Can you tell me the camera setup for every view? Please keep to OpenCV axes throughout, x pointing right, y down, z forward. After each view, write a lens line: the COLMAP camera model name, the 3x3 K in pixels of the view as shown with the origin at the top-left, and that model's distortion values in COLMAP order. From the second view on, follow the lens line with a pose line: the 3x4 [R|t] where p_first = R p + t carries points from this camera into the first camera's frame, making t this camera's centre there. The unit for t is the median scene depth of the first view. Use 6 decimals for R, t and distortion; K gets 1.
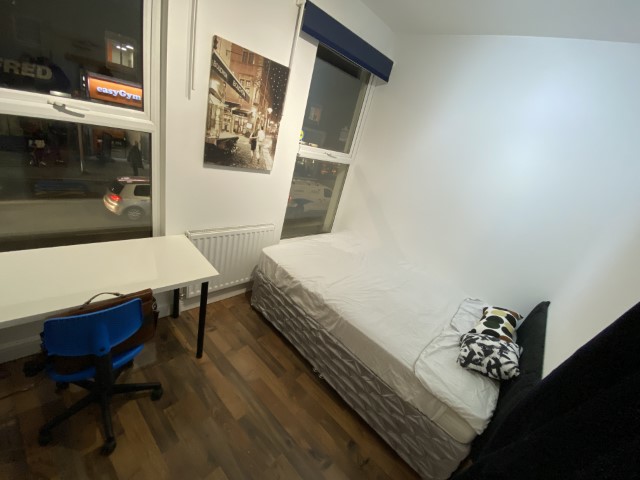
lens RADIAL K [[255.1, 0, 322.8], [0, 255.1, 239.7], [0, 0, 1]] dist [0.001285, -0.000007]
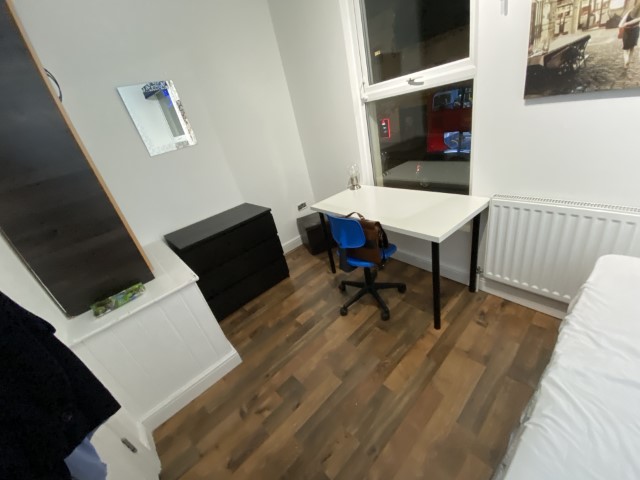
lens RADIAL K [[258.7, 0, 320.2], [0, 258.7, 243.0], [0, 0, 1]] dist [-0.041168, -0.000521]
pose [[-0.170469, 0.256973, -0.951265, 0.389139], [-0.216762, 0.931968, 0.290604, -0.000886], [0.961226, 0.255737, -0.103169, 0.623198]]
